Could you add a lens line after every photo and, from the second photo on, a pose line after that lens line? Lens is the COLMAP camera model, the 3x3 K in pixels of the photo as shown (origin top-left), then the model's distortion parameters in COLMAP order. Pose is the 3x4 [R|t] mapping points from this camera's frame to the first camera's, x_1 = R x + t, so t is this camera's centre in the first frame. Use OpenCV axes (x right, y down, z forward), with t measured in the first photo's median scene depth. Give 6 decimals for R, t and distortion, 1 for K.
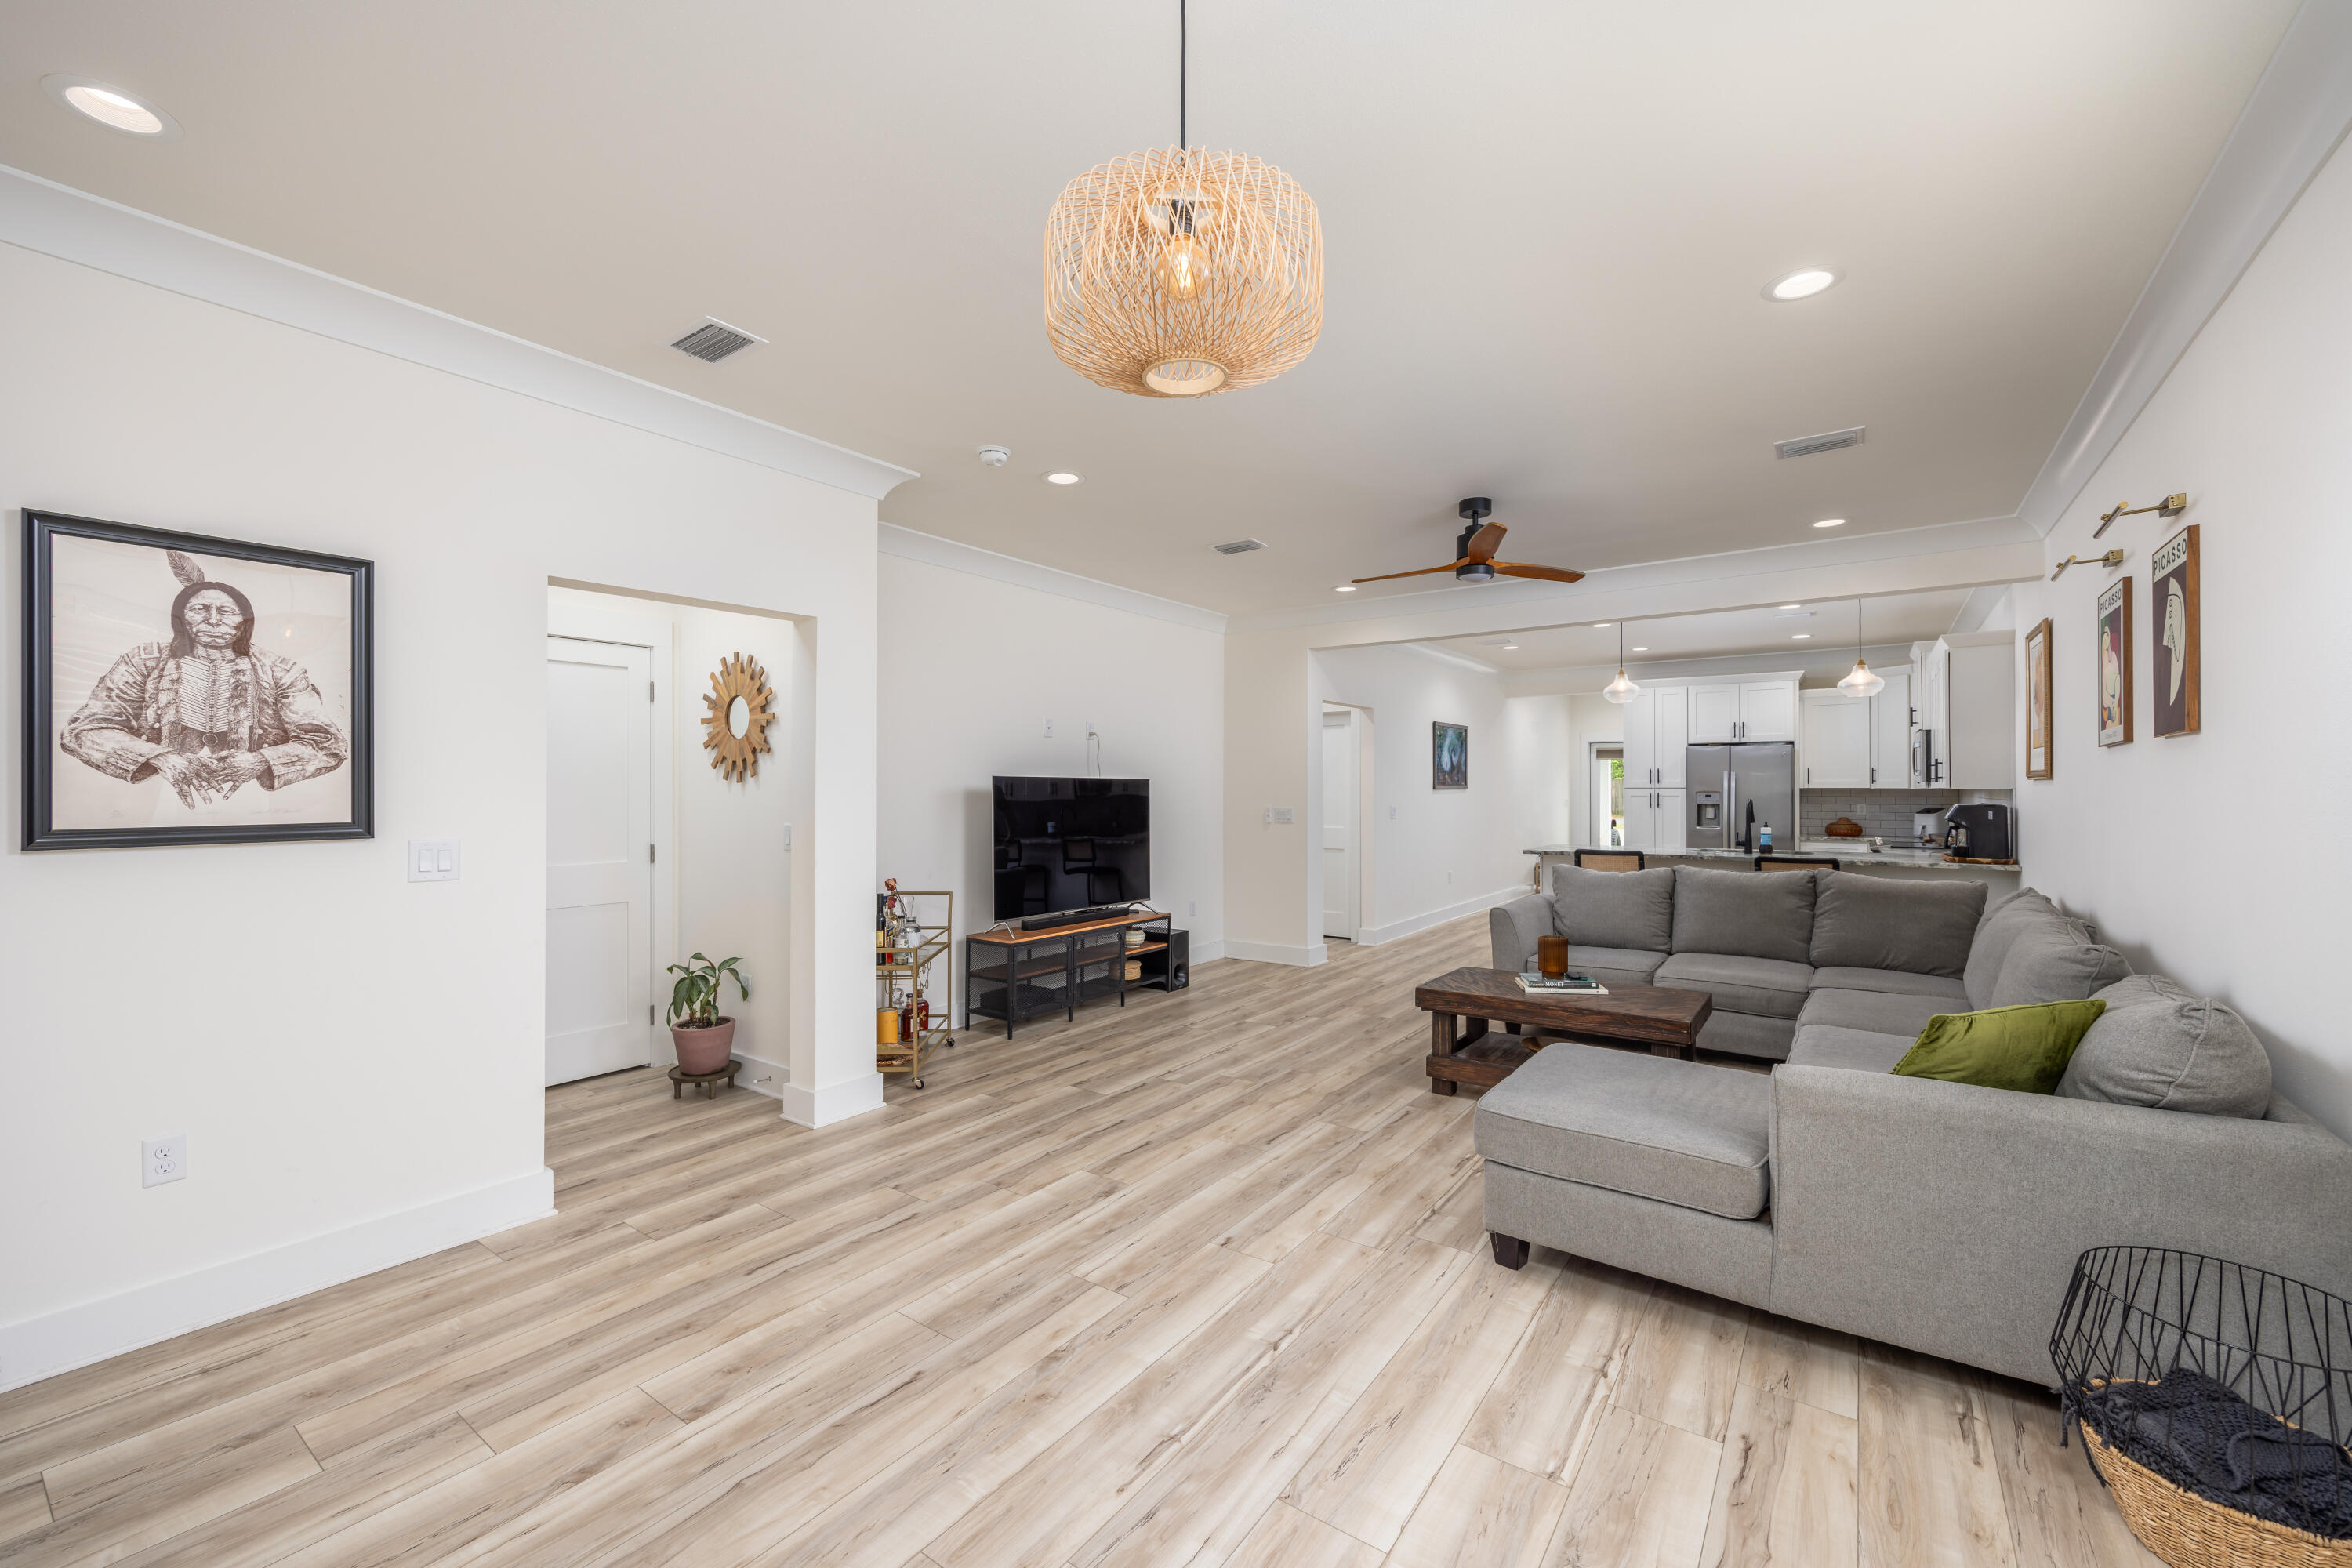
lens RADIAL K [[958.6, 0, 1191.1], [0, 958.6, 788.4], [0, 0, 1]] dist [-0.000167, 0.000026]
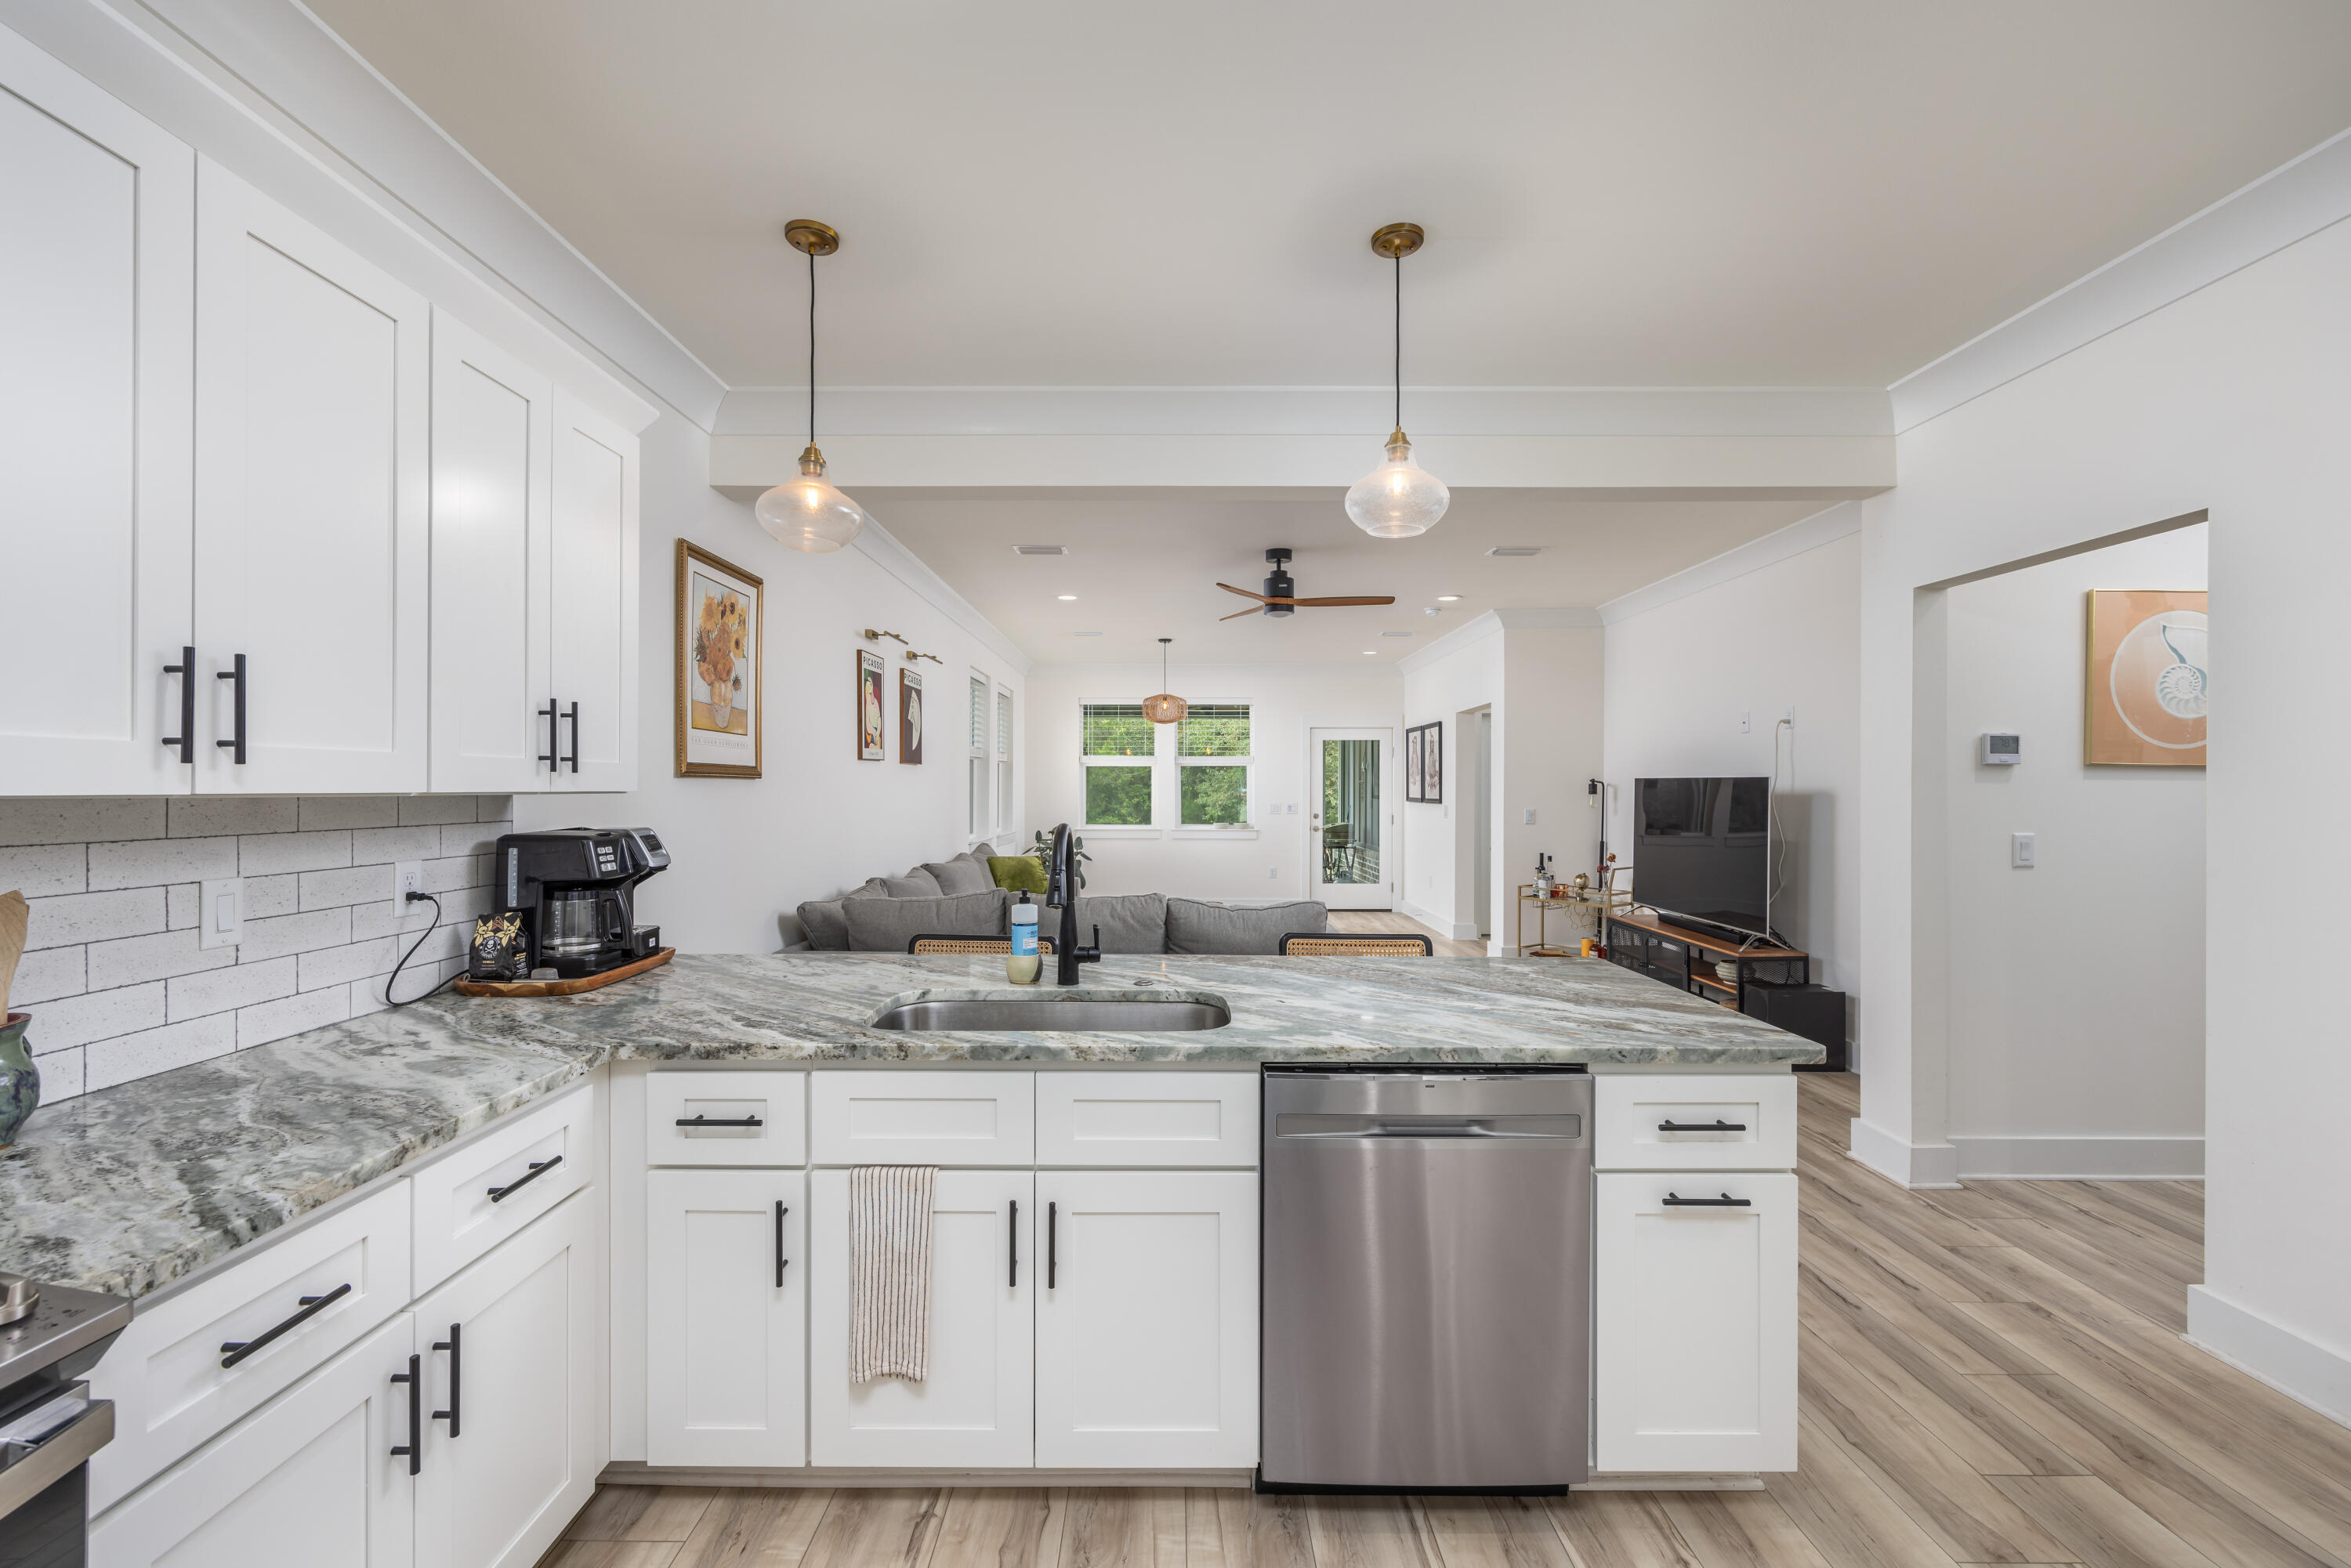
lens RADIAL K [[975.9, 0, 1170.2], [0, 975.9, 789.3], [0, 0, 1]] dist [-0.000985, -0.000132]
pose [[-0.823163, -0.000010, -0.567805, 1.882001], [-0.001031, 0.999998, 0.001477, -0.001631], [0.567804, 0.001801, -0.823162, 3.295670]]
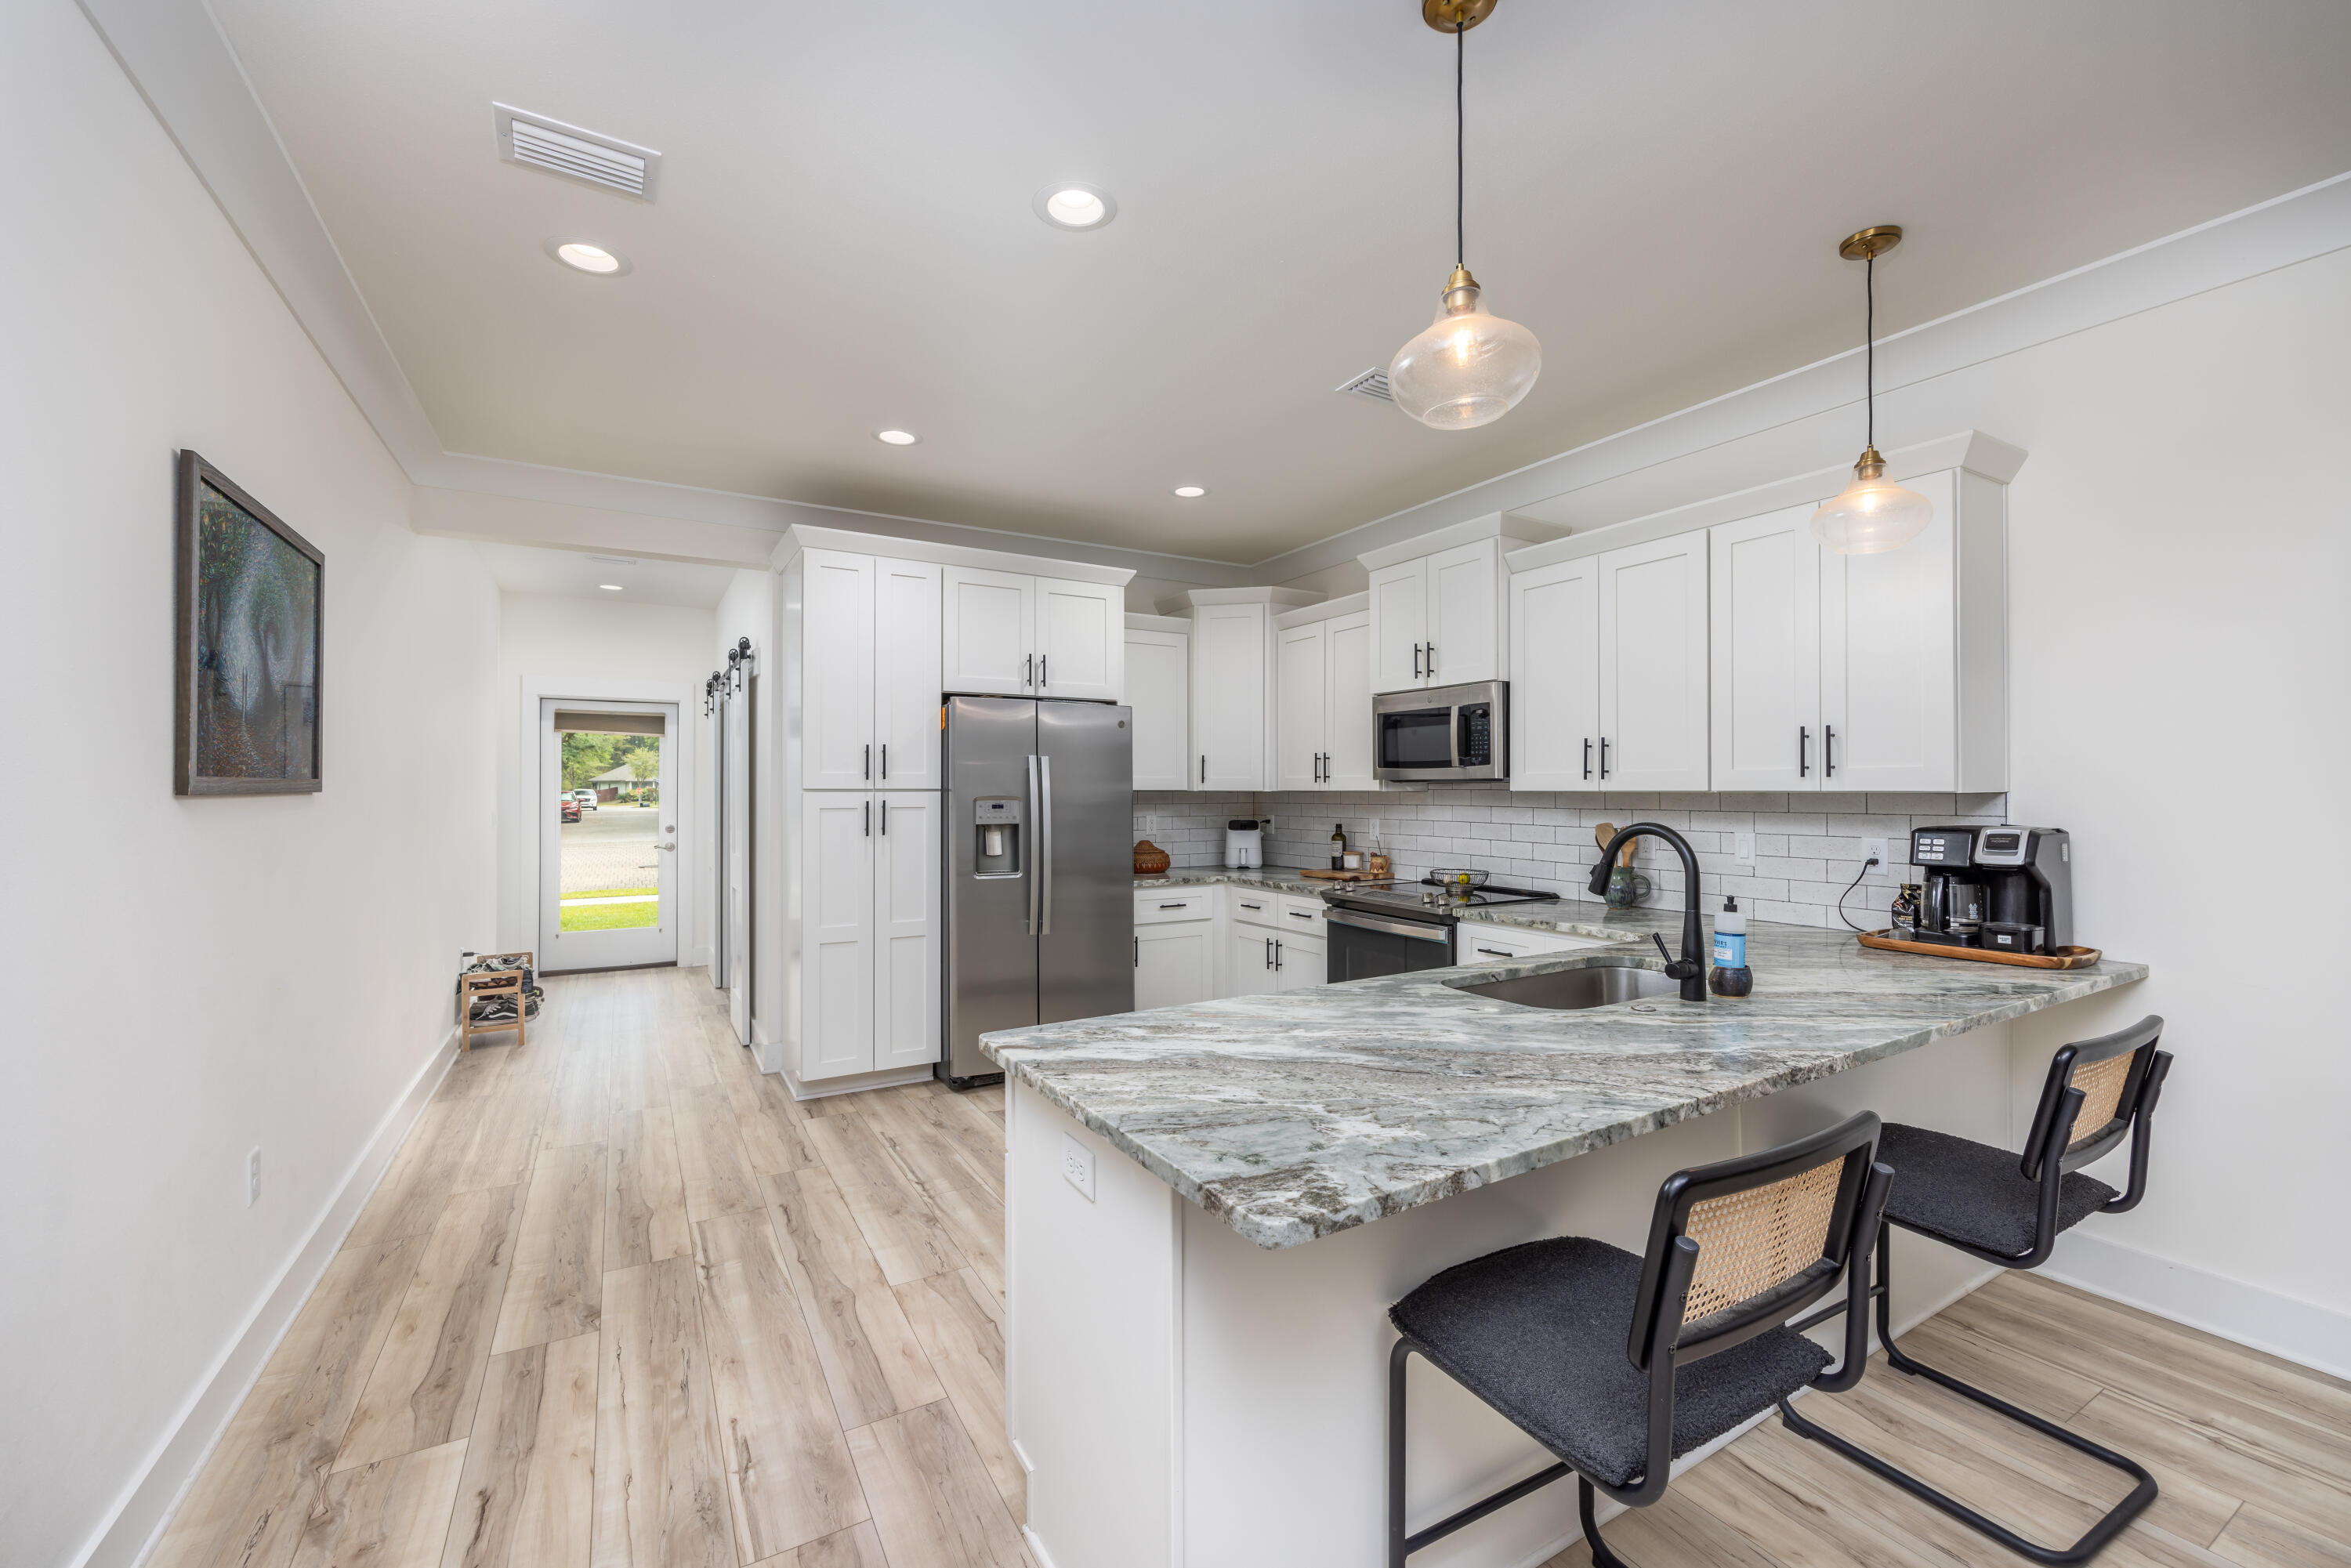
lens RADIAL K [[947.2, 0, 1172.7], [0, 947.2, 783.1], [0, 0, 1]] dist [-0.001641, -0.000112]
pose [[0.423544, 0.005553, 0.905858, 0.583222], [0.001515, 0.999975, -0.006838, -0.000683], [-0.905874, 0.004269, 0.423526, 2.591163]]
